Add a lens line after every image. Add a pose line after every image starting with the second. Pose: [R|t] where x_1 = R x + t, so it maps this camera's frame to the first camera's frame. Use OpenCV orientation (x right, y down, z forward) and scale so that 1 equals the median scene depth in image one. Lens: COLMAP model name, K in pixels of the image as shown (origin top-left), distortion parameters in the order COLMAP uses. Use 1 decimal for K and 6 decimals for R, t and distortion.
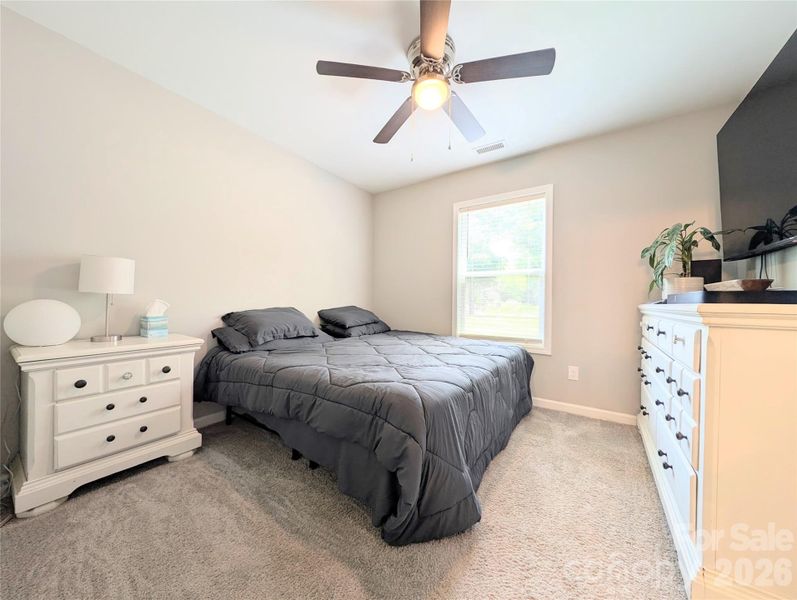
lens RADIAL K [[283.2, 0, 398.3], [0, 283.2, 302.2], [0, 0, 1]] dist [-0.000598, -0.000141]
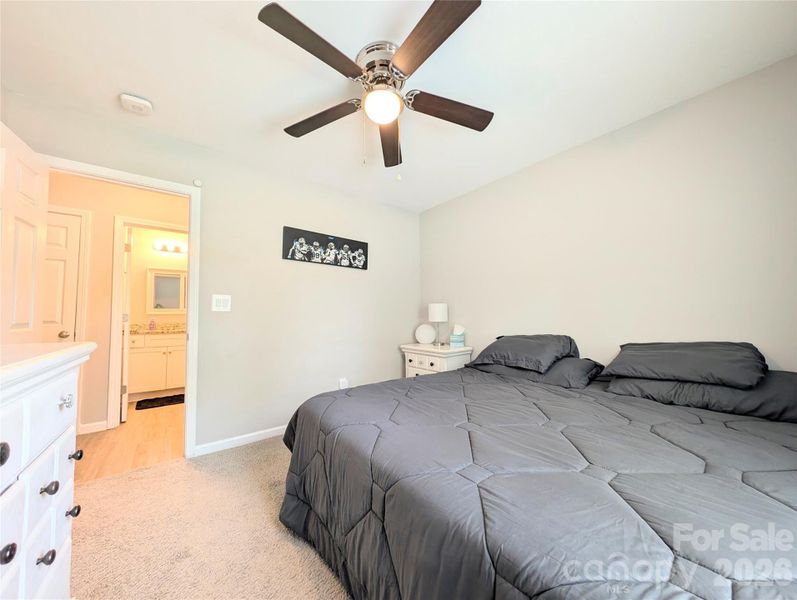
lens RADIAL K [[283.2, 0, 398.3], [0, 283.2, 302.2], [0, 0, 1]] dist [-0.000598, -0.000141]
pose [[-0.301955, -0.057076, -0.951612, 0.882090], [-0.006493, 0.998306, -0.057816, -0.043855], [0.953300, -0.011279, -0.301814, 1.231159]]
